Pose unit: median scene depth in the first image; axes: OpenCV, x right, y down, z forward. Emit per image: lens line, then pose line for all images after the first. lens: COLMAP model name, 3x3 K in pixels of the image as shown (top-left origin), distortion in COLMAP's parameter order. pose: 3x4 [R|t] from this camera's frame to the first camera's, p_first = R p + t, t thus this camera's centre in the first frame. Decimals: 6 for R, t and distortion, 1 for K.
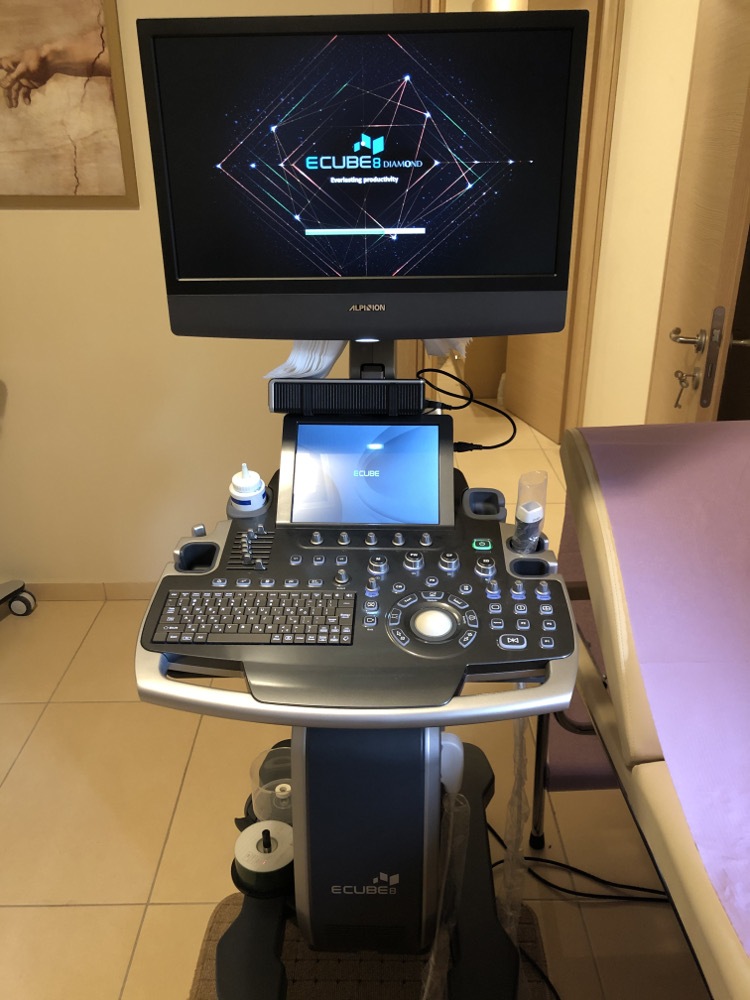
lens RADIAL K [[828.7, 0, 377.7], [0, 828.7, 494.3], [0, 0, 1]] dist [-0.016647, 0.042625]
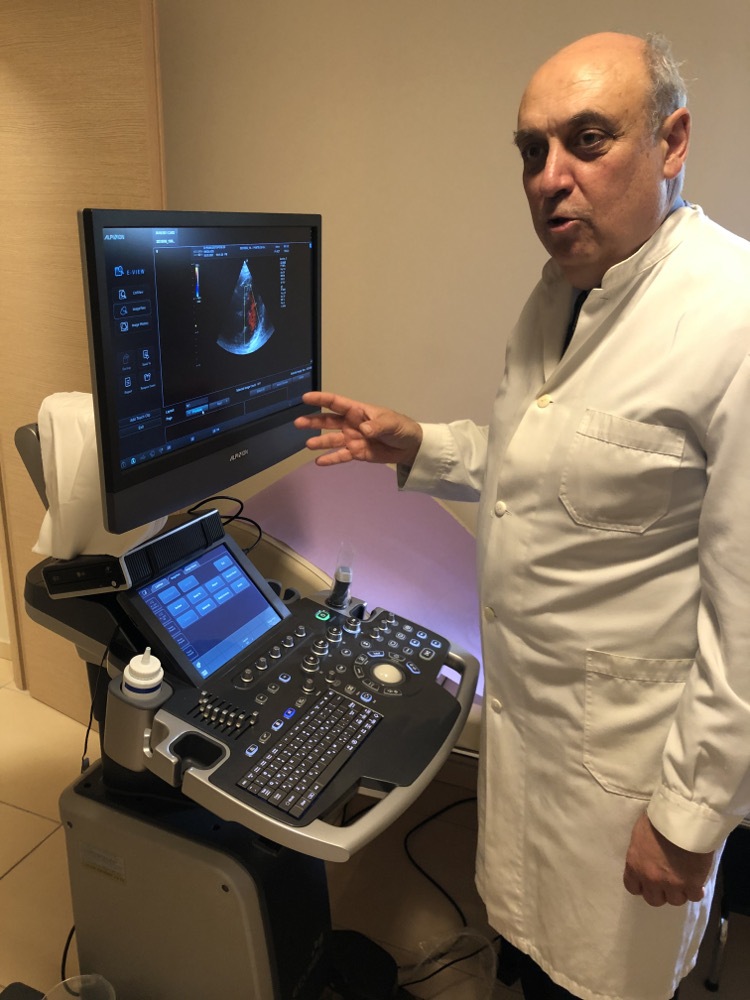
lens RADIAL K [[828.7, 0, 379.3], [0, 828.7, 490.3], [0, 0, 1]] dist [-0.016647, 0.042625]
pose [[0.369826, -0.260175, 0.891929, -0.993565], [0.338953, 0.931609, 0.131207, -0.276393], [-0.865066, 0.253798, 0.432720, 0.387542]]
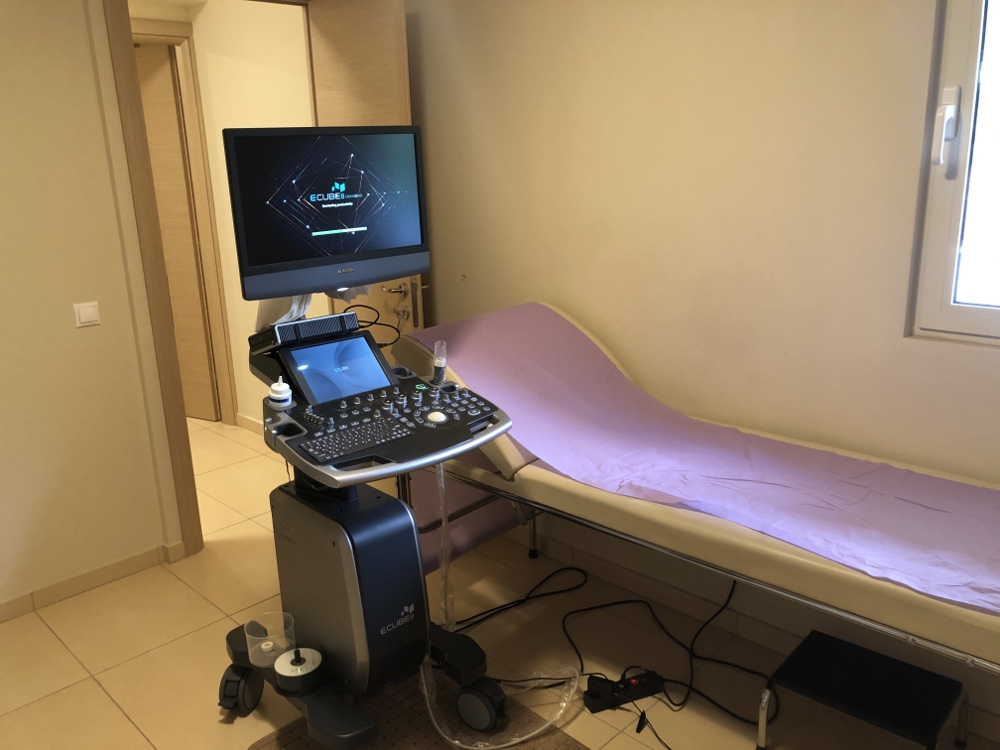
lens RADIAL K [[828.7, 0, 494.5], [0, 828.7, 377.5], [0, 0, 1]] dist [-0.016647, 0.042625]
pose [[0.705362, -0.198487, 0.680491, -1.139889], [0.306763, 0.950919, -0.040608, 0.187263], [-0.639032, 0.237393, 0.731630, -0.534993]]
